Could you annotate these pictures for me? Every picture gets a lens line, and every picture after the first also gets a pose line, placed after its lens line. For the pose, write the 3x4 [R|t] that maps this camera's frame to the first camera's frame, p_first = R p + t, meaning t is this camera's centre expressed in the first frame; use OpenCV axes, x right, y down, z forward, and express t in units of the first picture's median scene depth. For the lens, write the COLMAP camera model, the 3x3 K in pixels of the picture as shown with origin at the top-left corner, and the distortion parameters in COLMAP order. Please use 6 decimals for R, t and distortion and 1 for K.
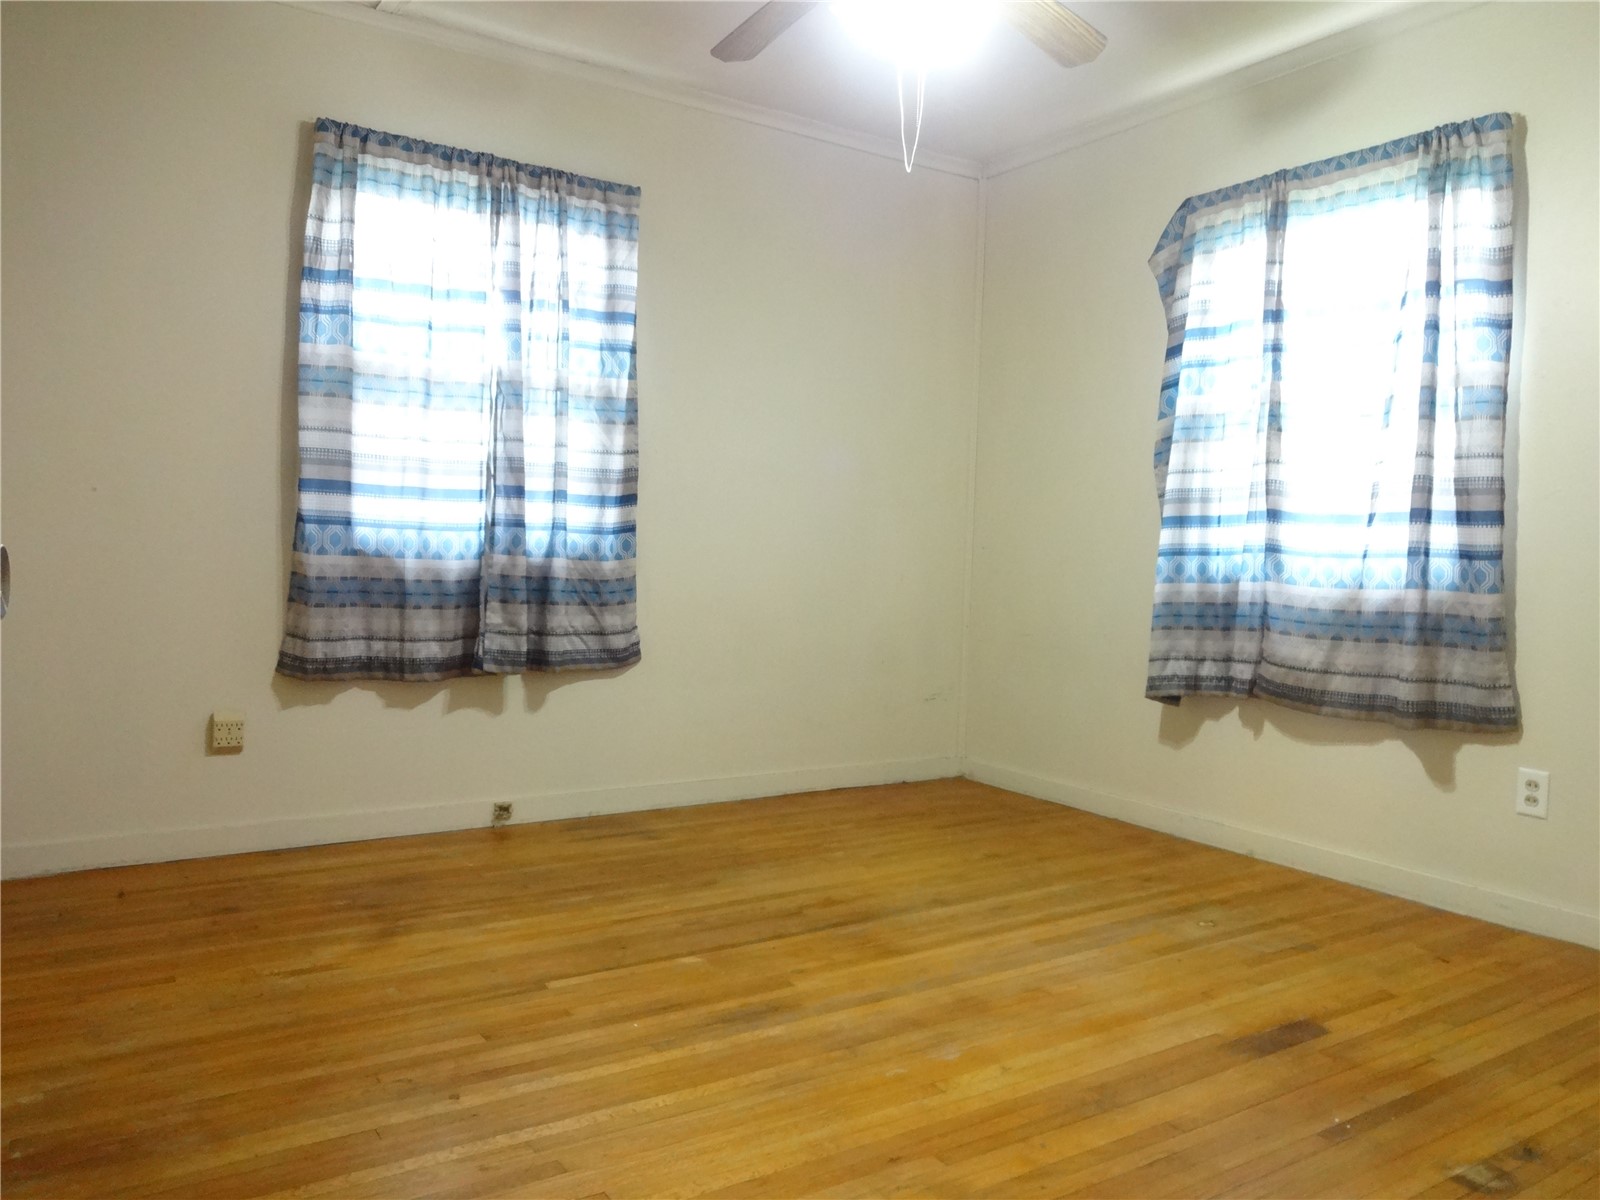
lens RADIAL K [[1183.0, 0, 805.1], [0, 1183.0, 591.8], [0, 0, 1]] dist [-0.000671, -0.009088]
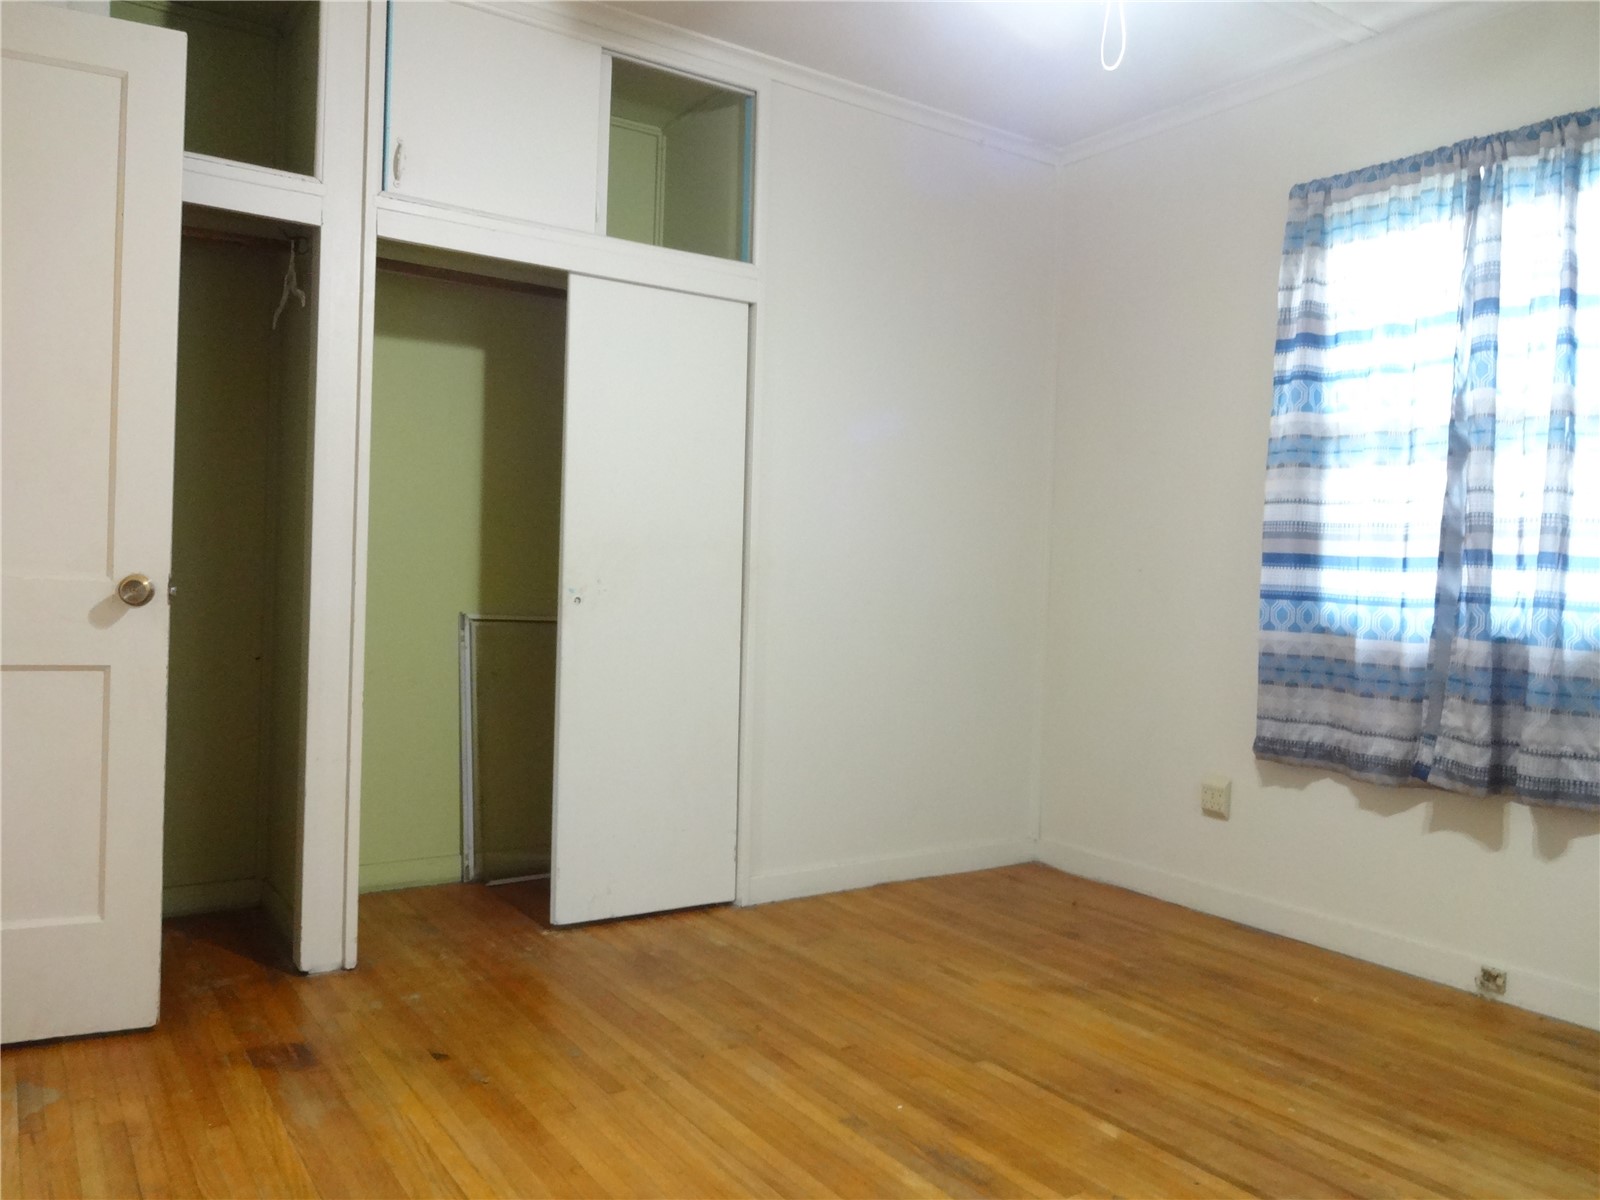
lens RADIAL K [[1183.0, 0, 805.1], [0, 1183.0, 591.8], [0, 0, 1]] dist [-0.000671, -0.009088]
pose [[0.027127, -0.017189, -0.999484, 0.546712], [-0.077181, 0.996832, -0.019238, -0.014519], [0.996648, 0.077663, 0.025714, 0.585960]]
